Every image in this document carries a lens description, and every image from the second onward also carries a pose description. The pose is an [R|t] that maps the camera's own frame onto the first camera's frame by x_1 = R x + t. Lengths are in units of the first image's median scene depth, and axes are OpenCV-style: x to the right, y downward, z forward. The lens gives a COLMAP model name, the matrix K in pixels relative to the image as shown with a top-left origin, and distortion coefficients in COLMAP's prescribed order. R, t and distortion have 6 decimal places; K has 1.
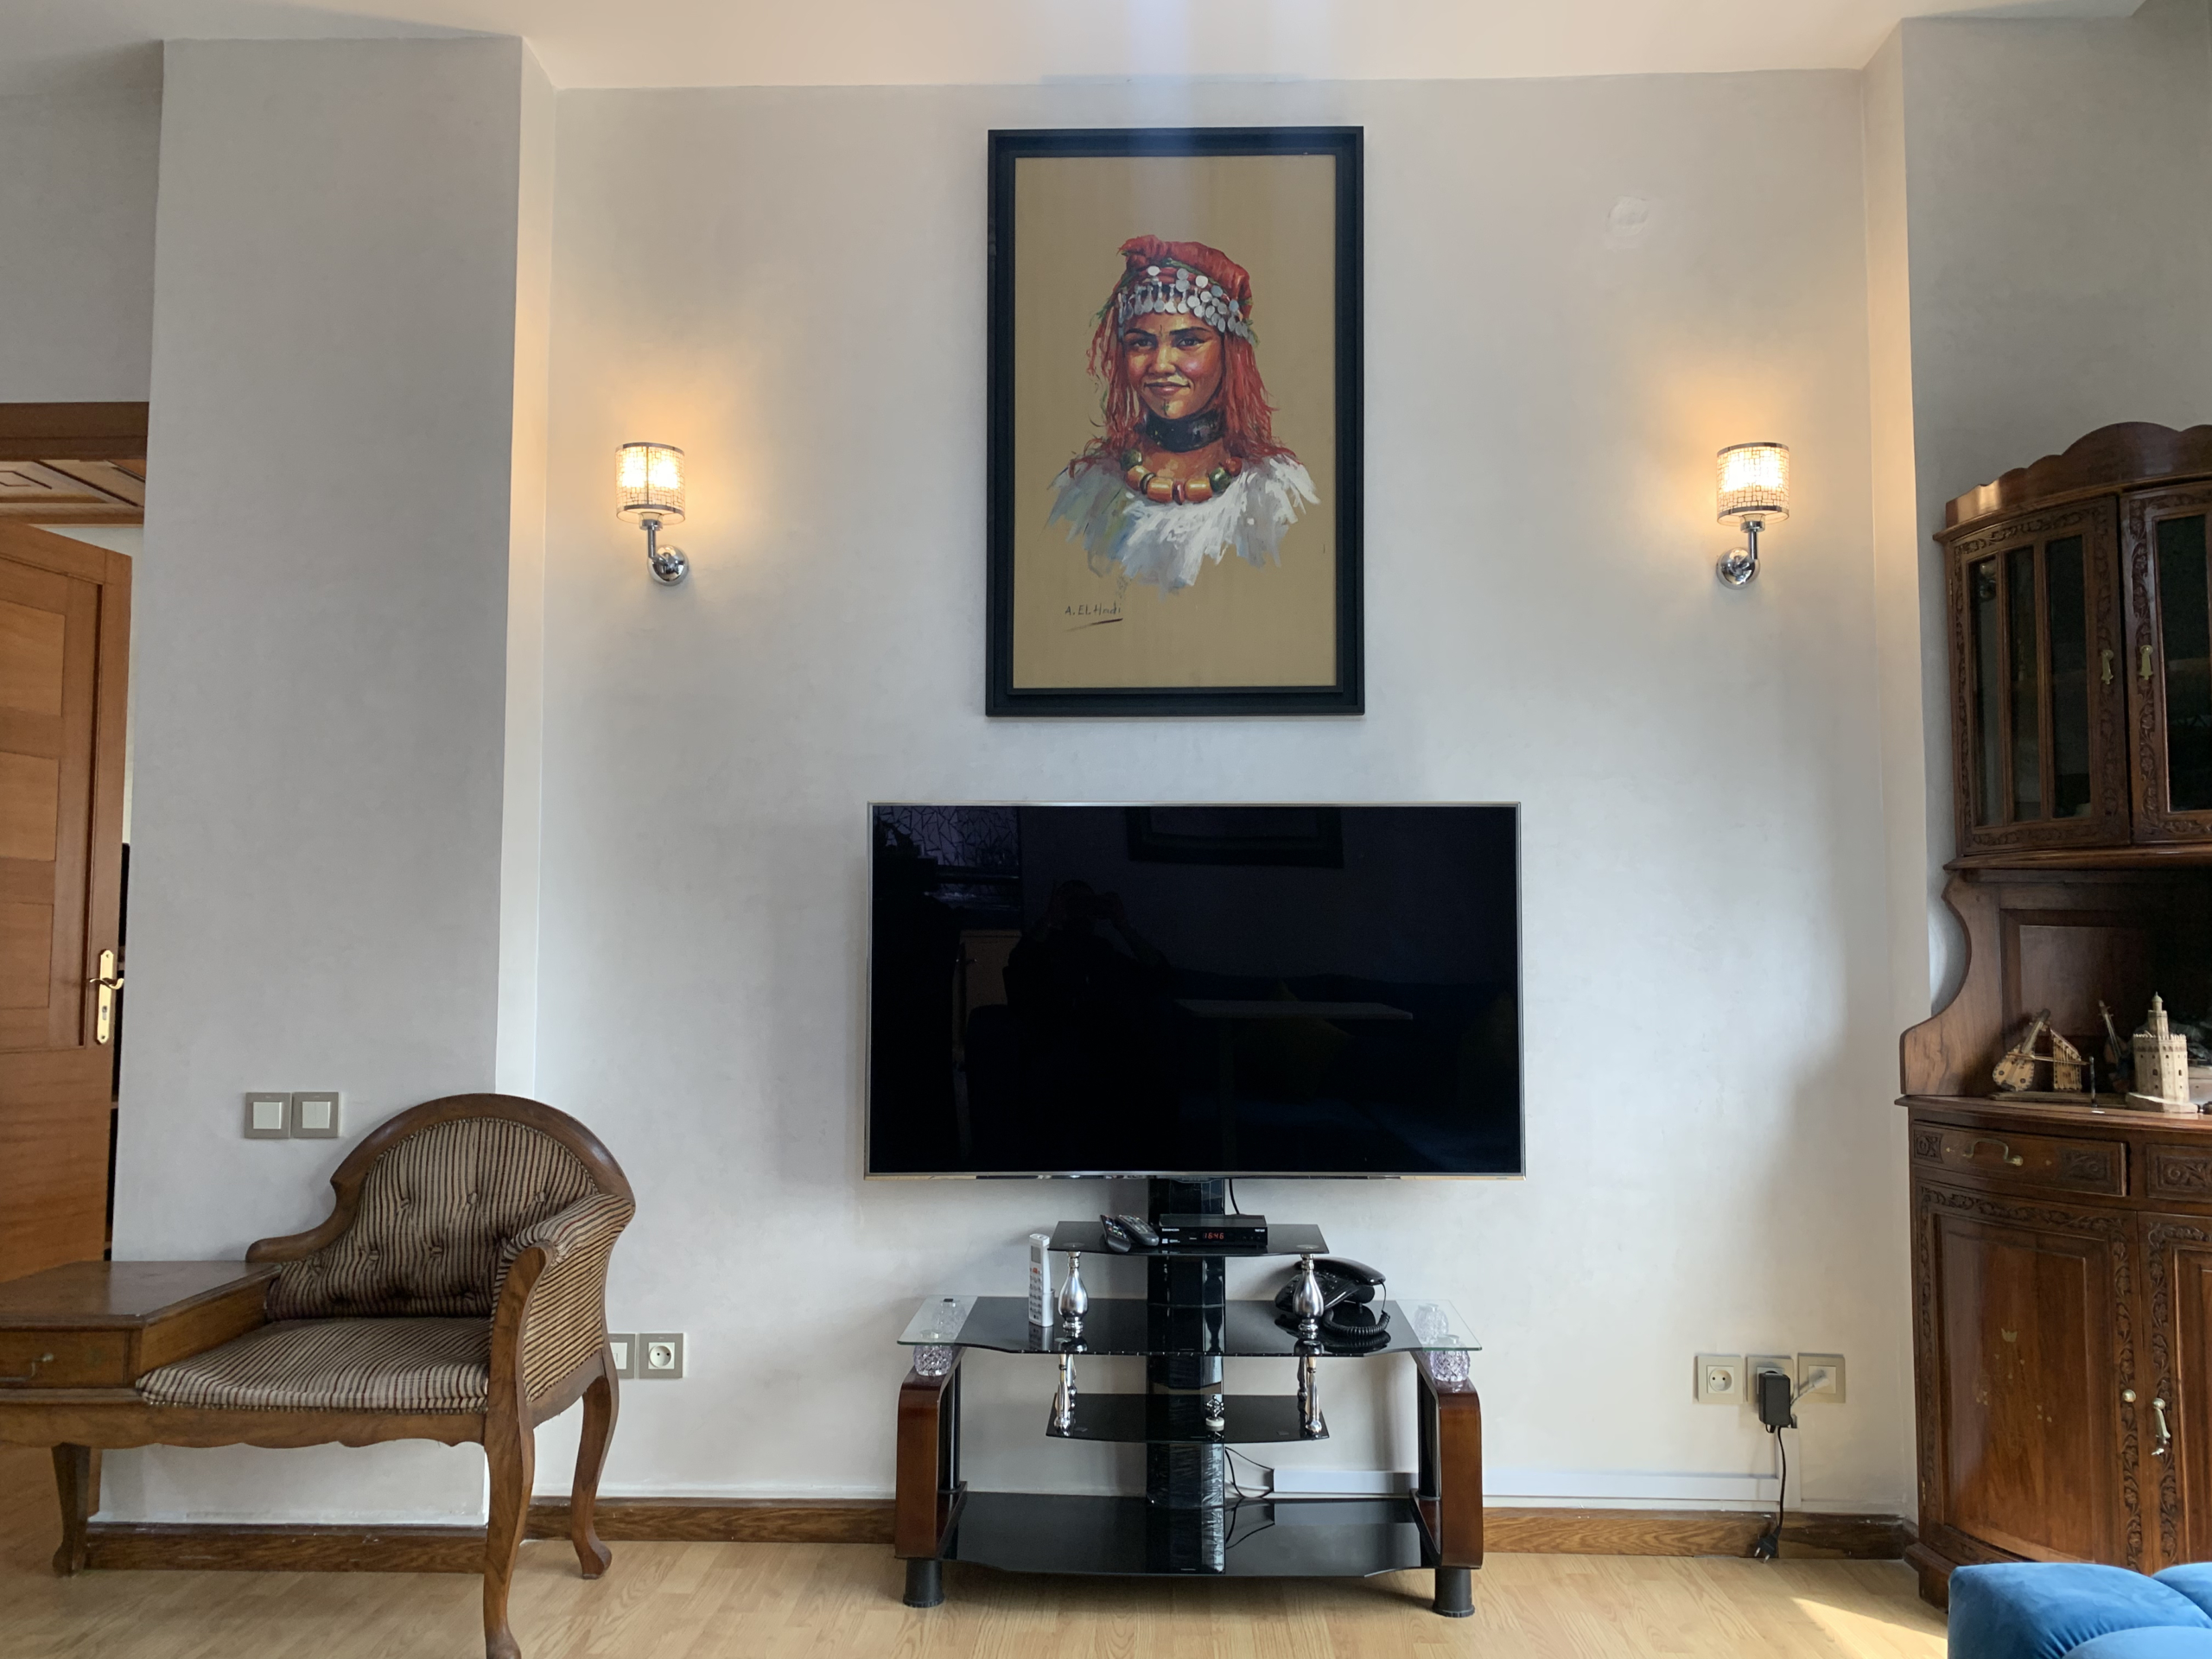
lens RADIAL K [[1695.3, 0, 1114.3], [0, 1695.3, 851.1], [0, 0, 1]] dist [0.034631, -0.027989]
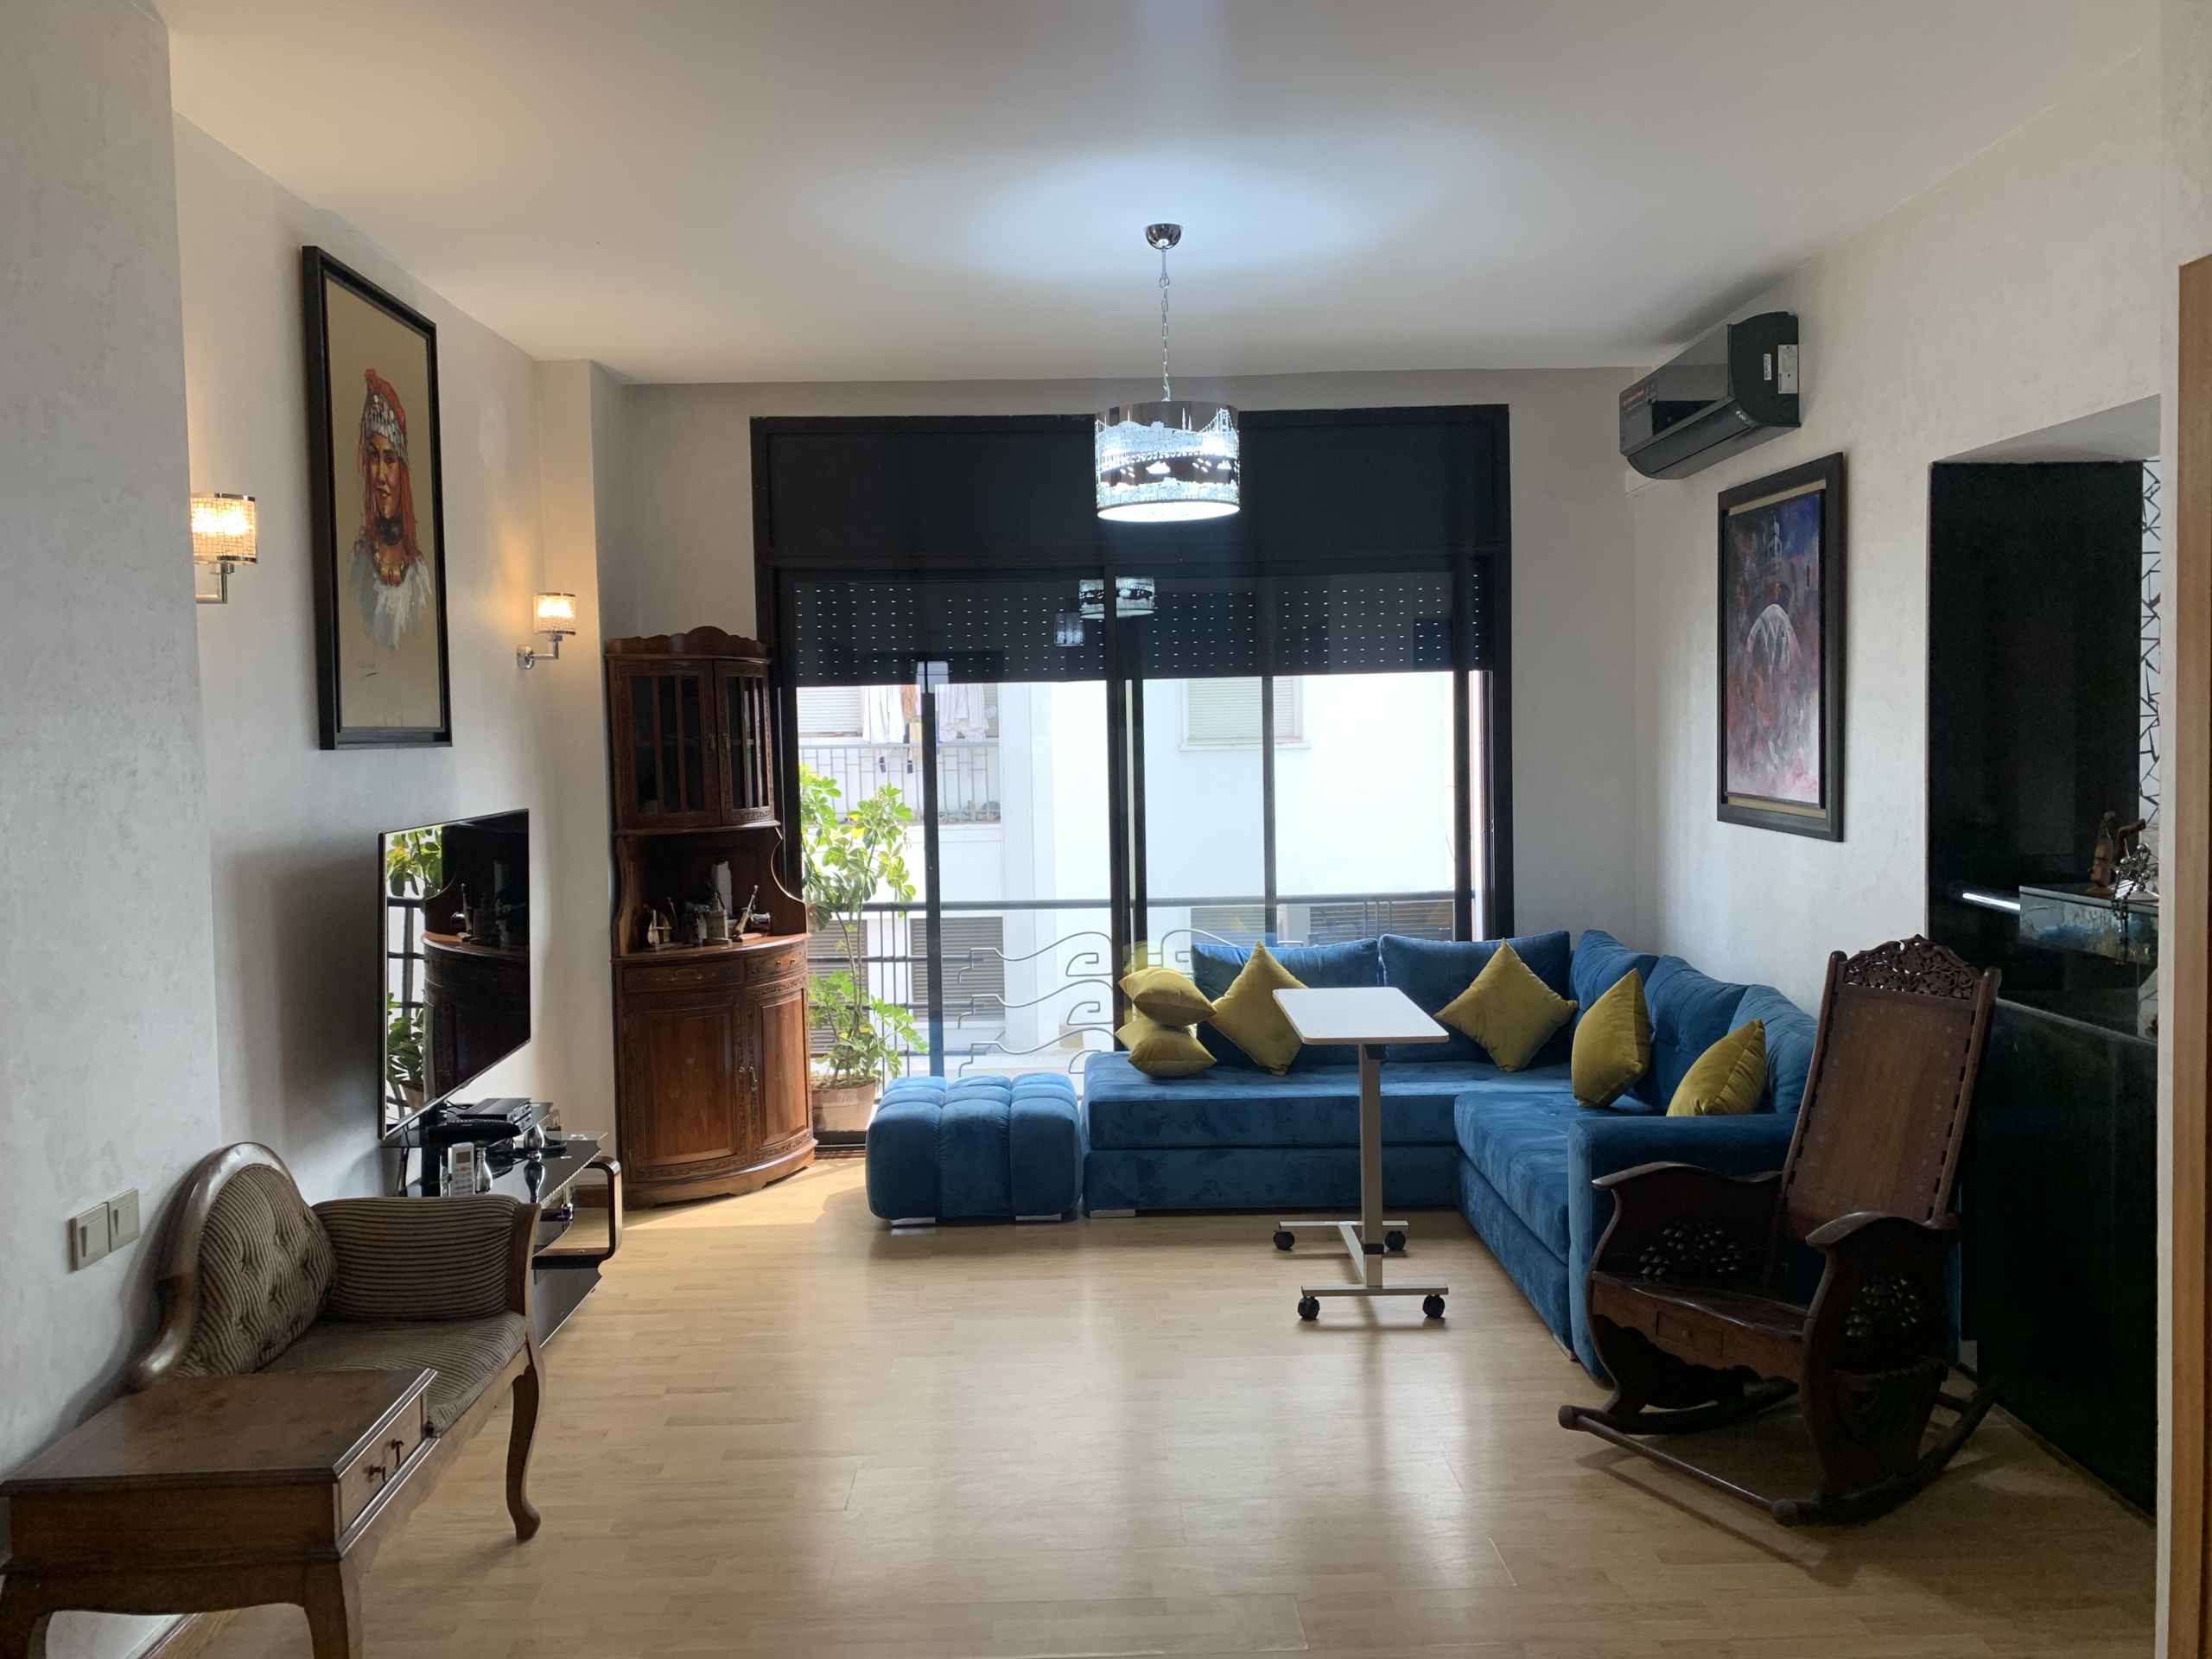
lens RADIAL K [[1695.3, 0, 1112.7], [0, 1695.3, 824.7], [0, 0, 1]] dist [0.034631, -0.027989]
pose [[-0.056436, -0.055603, 0.996857, -1.368848], [-0.043180, 0.997650, 0.053202, -0.120644], [-0.997472, -0.040042, -0.058705, 0.540849]]
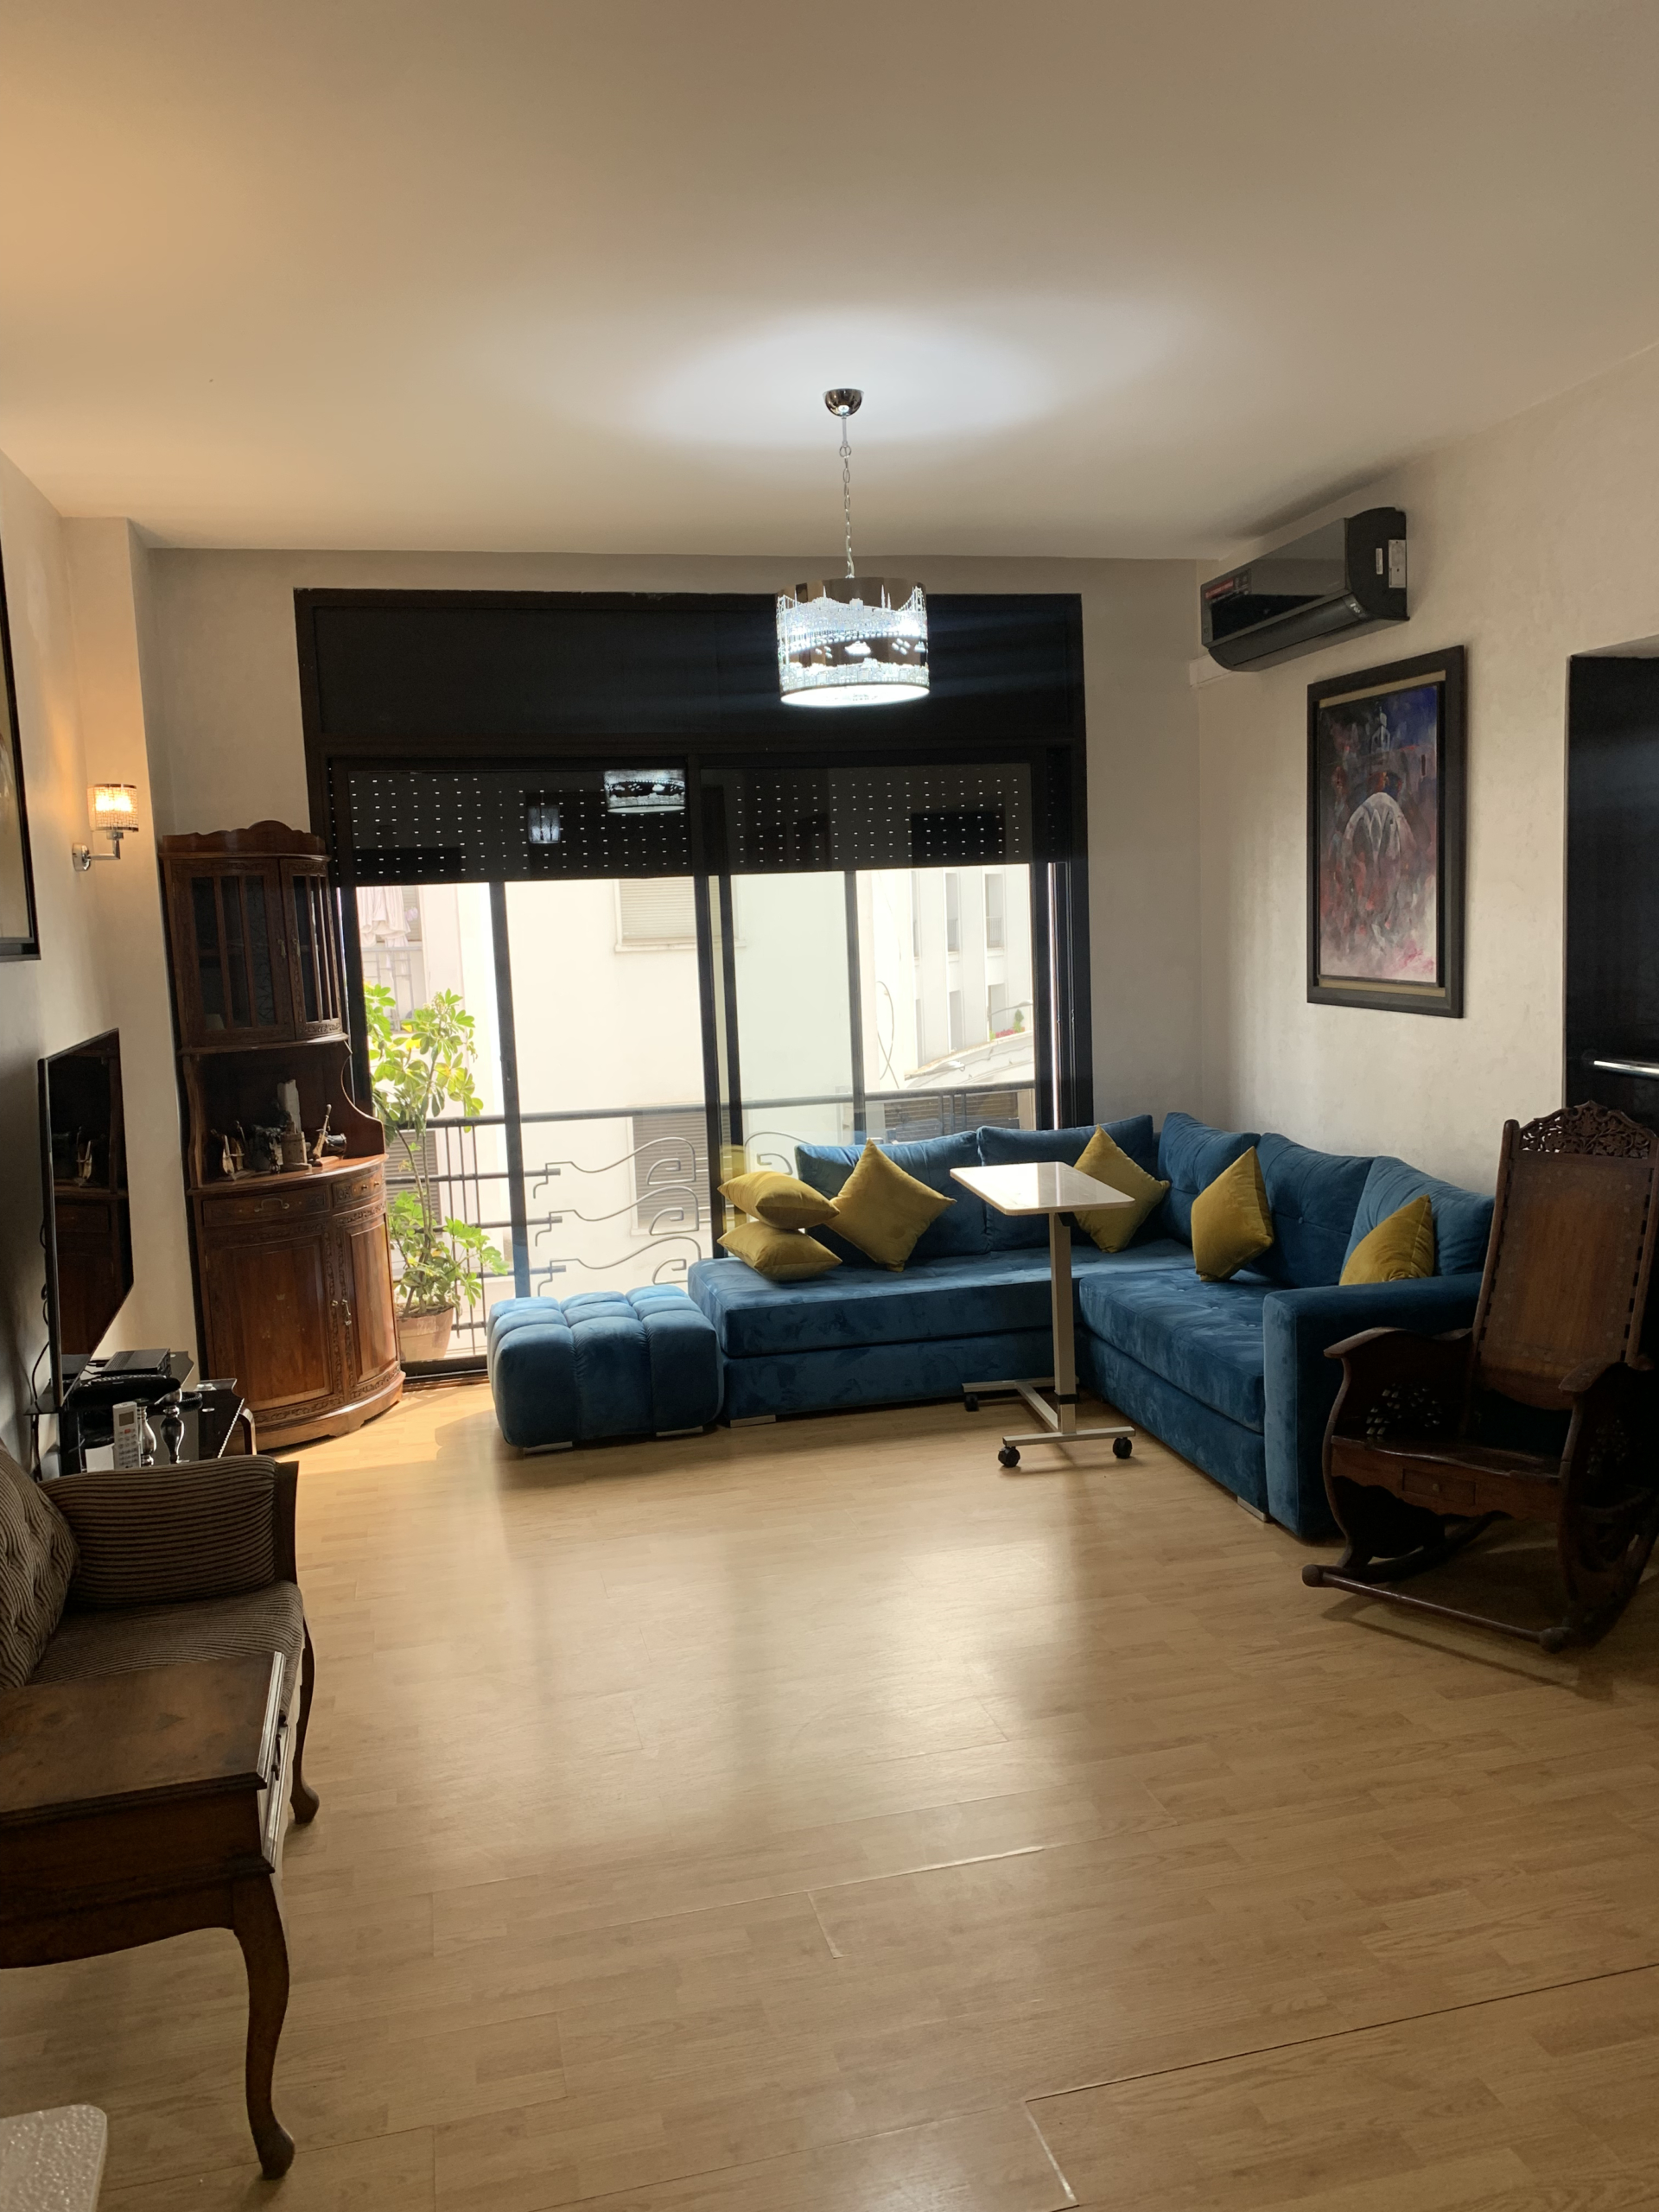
lens RADIAL K [[1695.3, 0, 851.9], [0, 1695.3, 1123.0], [0, 0, 1]] dist [0.034631, -0.027989]
pose [[-0.276654, -0.105146, 0.955200, -1.284787], [-0.021304, 0.994423, 0.103293, -0.108181], [-0.960733, 0.008227, -0.277351, 0.797894]]
